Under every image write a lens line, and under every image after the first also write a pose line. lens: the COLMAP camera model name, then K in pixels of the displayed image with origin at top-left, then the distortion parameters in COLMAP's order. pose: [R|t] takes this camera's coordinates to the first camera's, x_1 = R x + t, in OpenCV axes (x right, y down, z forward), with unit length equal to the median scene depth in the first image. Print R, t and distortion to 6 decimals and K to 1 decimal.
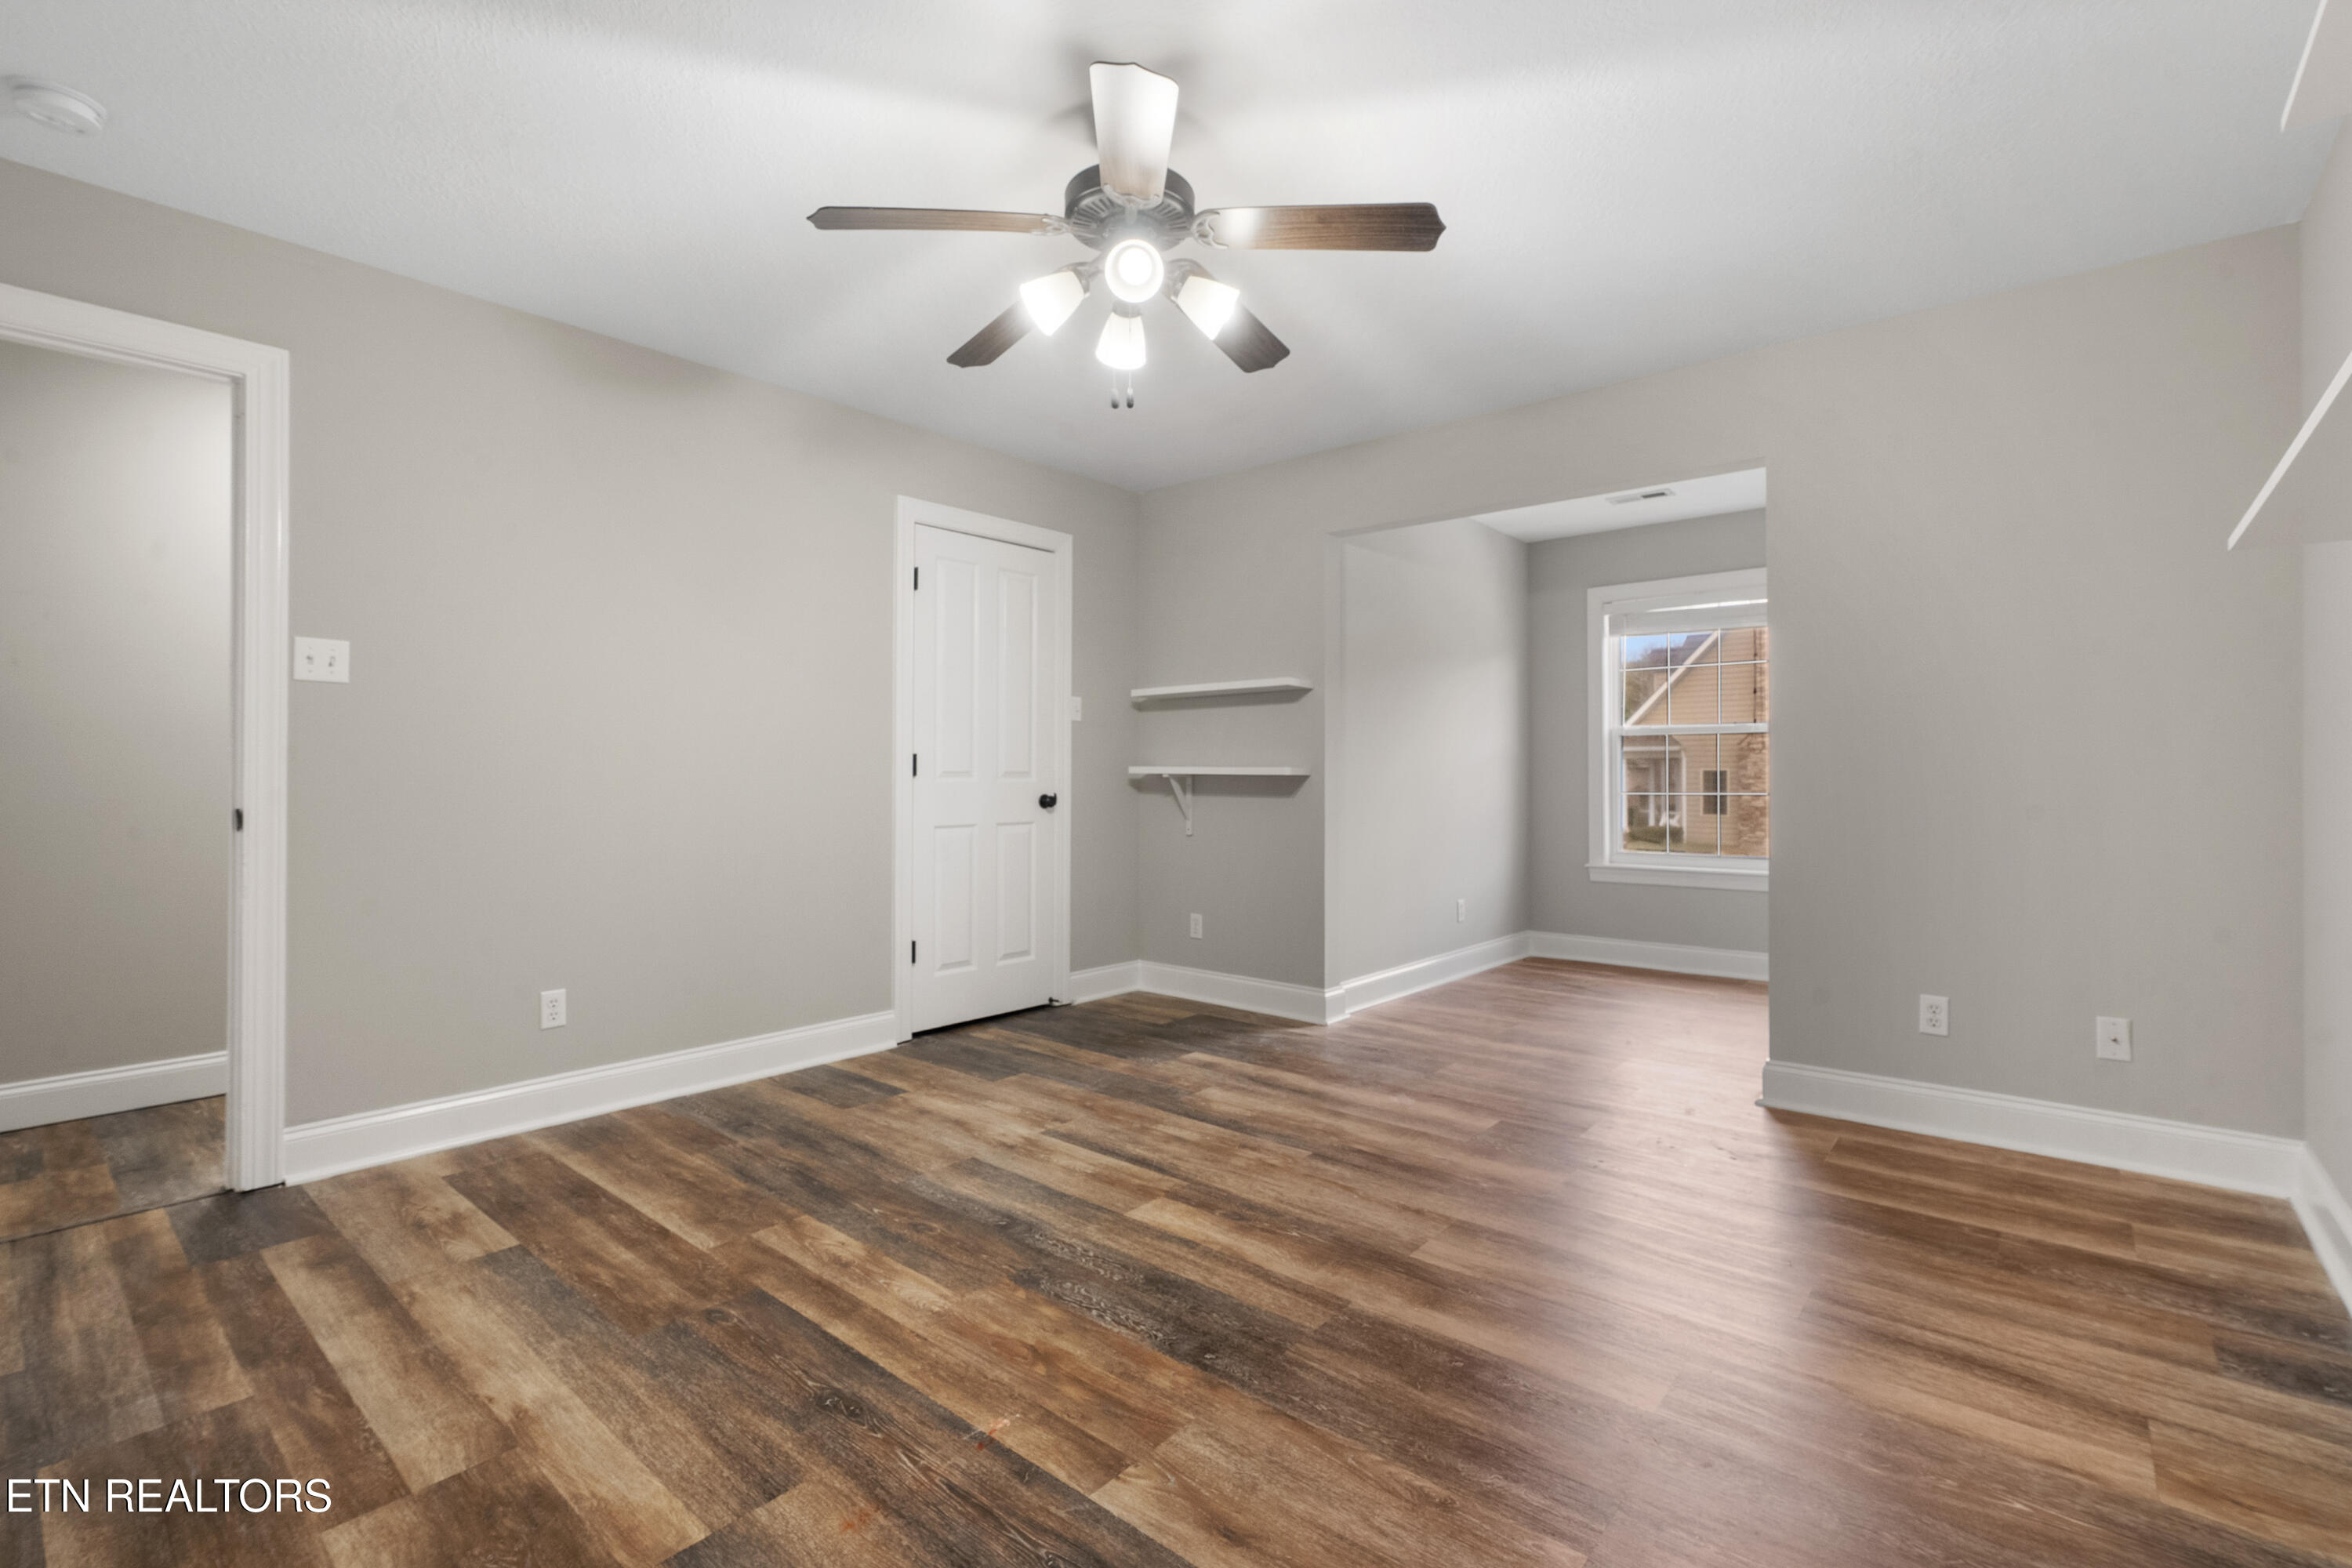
lens RADIAL K [[1066.3, 0, 1197.3], [0, 1066.3, 779.2], [0, 0, 1]] dist [-0.014892, 0.002531]
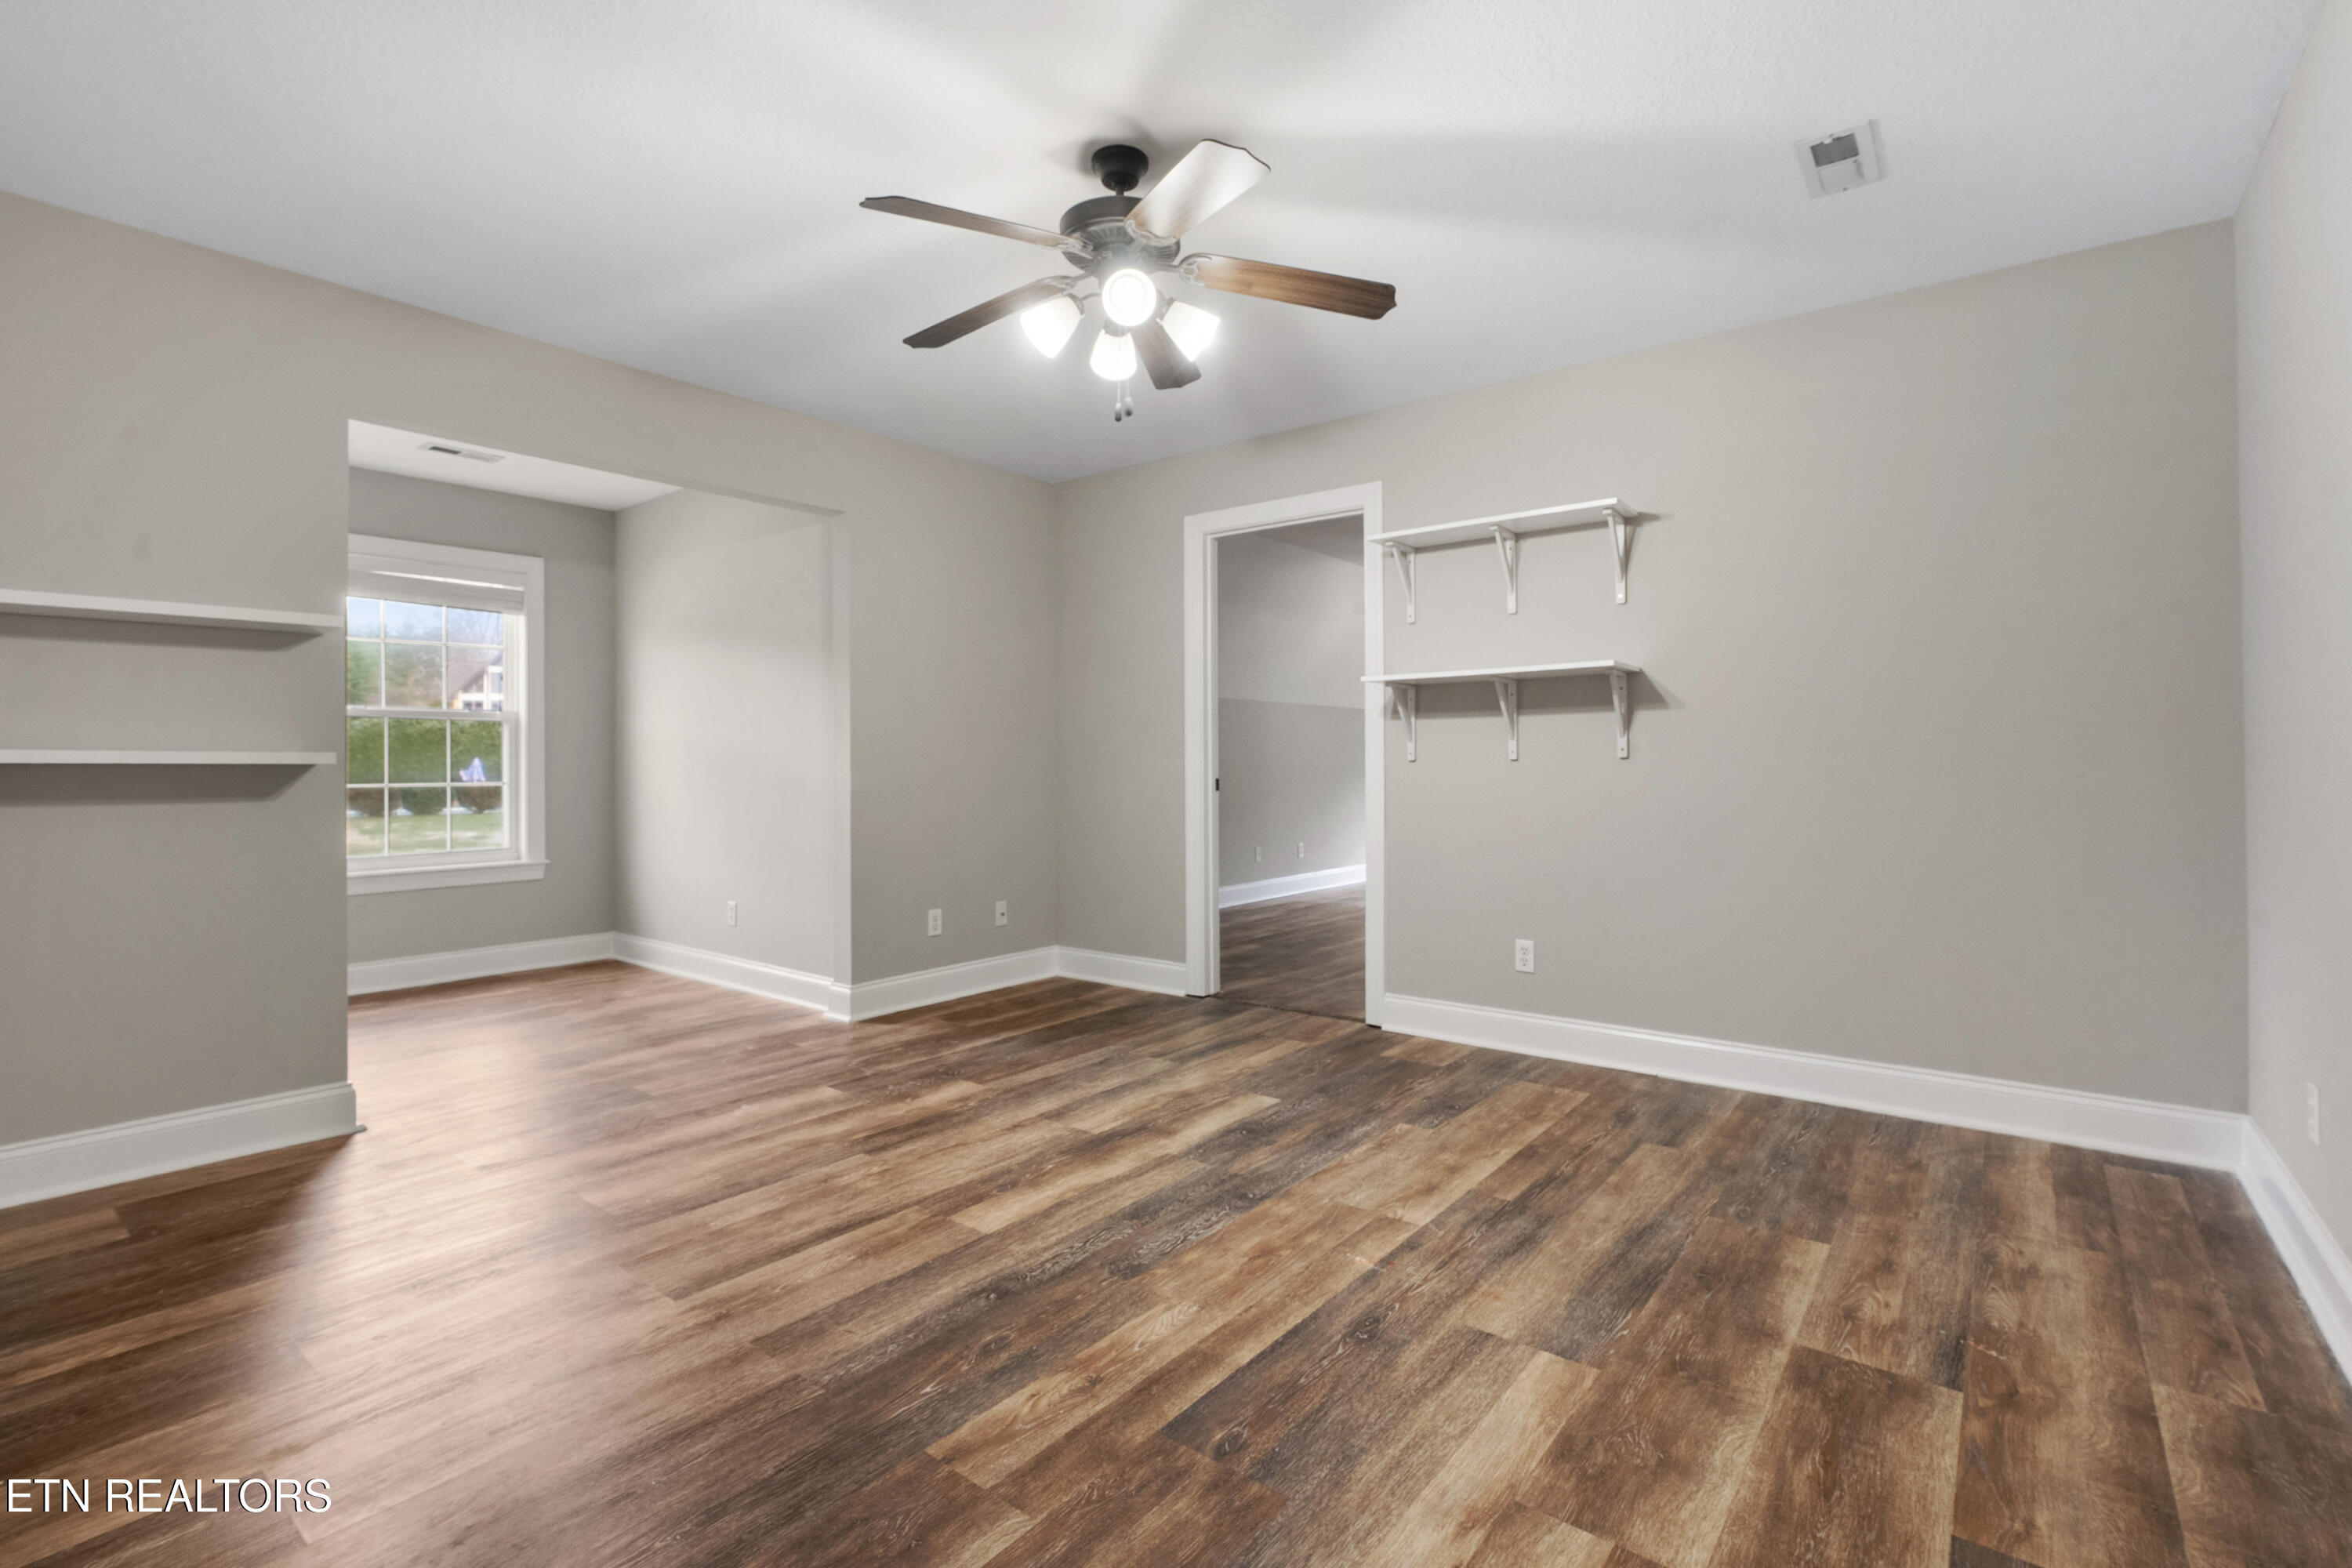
lens RADIAL K [[1066.3, 0, 1195.2], [0, 1066.3, 770.6], [0, 0, 1]] dist [-0.014892, 0.002531]
pose [[-0.045279, -0.010290, 0.998921, -1.157737], [0.006675, 0.999922, 0.010603, -0.006512], [-0.998952, 0.007148, -0.045207, 0.988488]]
